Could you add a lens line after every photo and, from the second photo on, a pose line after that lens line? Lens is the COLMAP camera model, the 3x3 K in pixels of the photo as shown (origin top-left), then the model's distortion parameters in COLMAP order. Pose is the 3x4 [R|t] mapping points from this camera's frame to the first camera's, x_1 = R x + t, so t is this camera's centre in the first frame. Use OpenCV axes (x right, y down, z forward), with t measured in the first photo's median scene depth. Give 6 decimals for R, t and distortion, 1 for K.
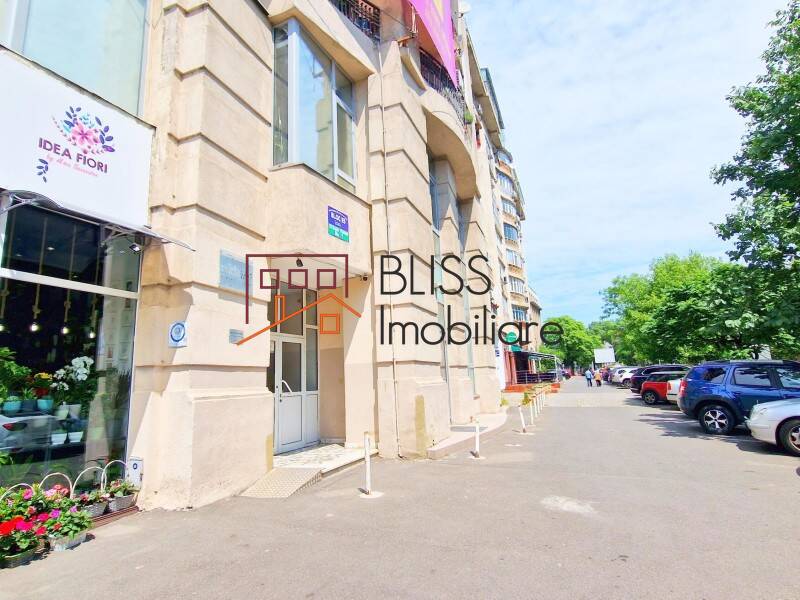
lens RADIAL K [[432.0, 0, 401.6], [0, 432.0, 298.3], [0, 0, 1]] dist [-0.002546, -0.003032]
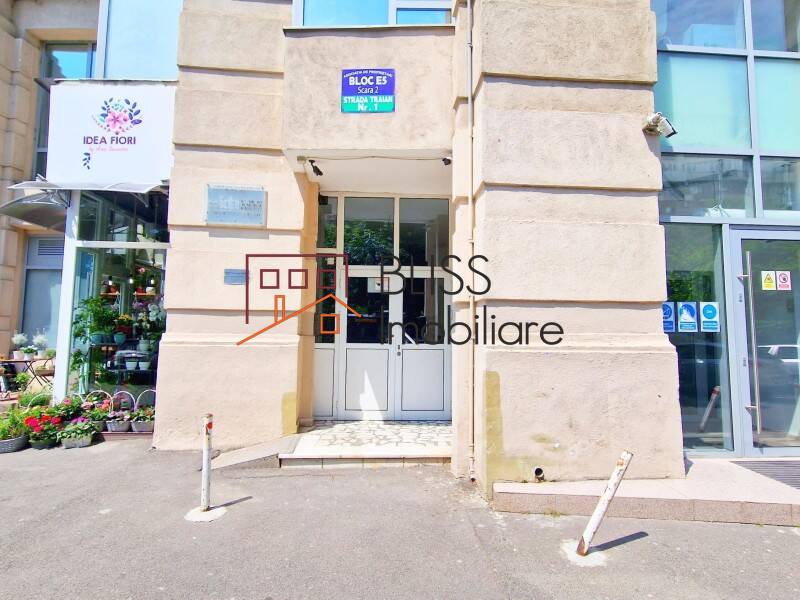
lens RADIAL K [[432.0, 0, 400.3], [0, 432.0, 296.8], [0, 0, 1]] dist [-0.002546, -0.003032]
pose [[0.439736, -0.022516, -0.897845, 0.597775], [0.138808, 0.989378, 0.043172, 0.148266], [0.887336, -0.143612, 0.438190, 0.974617]]
